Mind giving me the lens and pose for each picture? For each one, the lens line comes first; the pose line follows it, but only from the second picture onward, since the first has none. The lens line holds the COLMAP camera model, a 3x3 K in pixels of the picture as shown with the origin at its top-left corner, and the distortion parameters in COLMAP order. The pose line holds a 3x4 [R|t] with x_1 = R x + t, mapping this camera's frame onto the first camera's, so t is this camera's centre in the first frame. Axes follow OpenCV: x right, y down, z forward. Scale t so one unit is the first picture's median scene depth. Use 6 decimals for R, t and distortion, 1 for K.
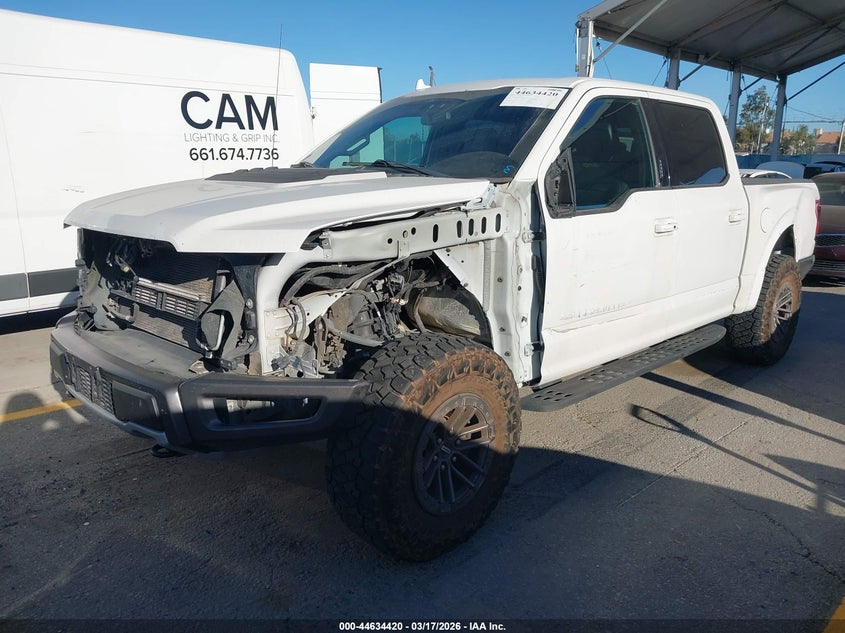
lens RADIAL K [[672.1, 0, 410.5], [0, 672.1, 316.9], [0, 0, 1]] dist [-0.122627, -0.000789]
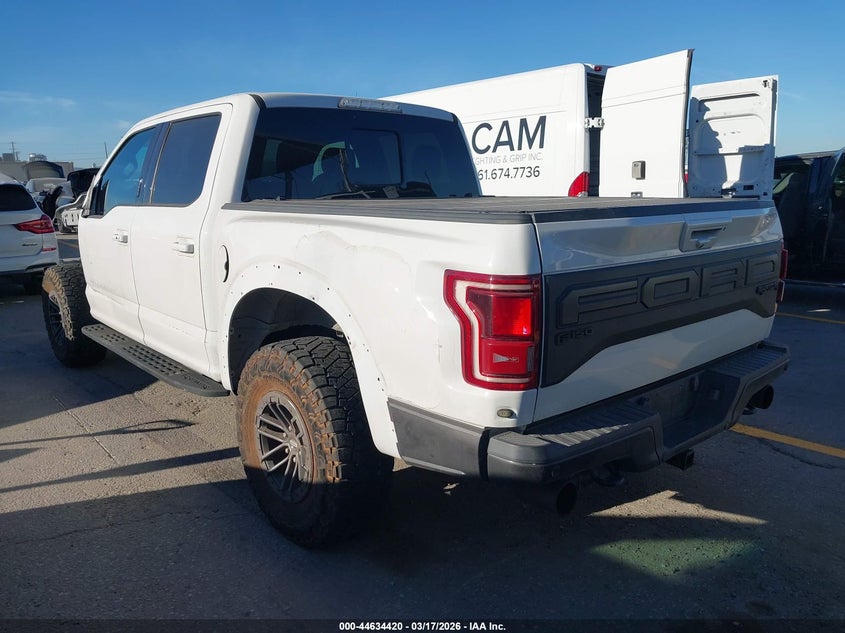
lens RADIAL K [[672.1, 0, 410.5], [0, 672.1, 316.9], [0, 0, 1]] dist [-0.122627, -0.000789]
pose [[-0.100299, 0.177103, -0.979068, 0.908965], [-0.193069, 0.961862, 0.193769, -0.200697], [0.976045, 0.208462, -0.062281, 0.966887]]
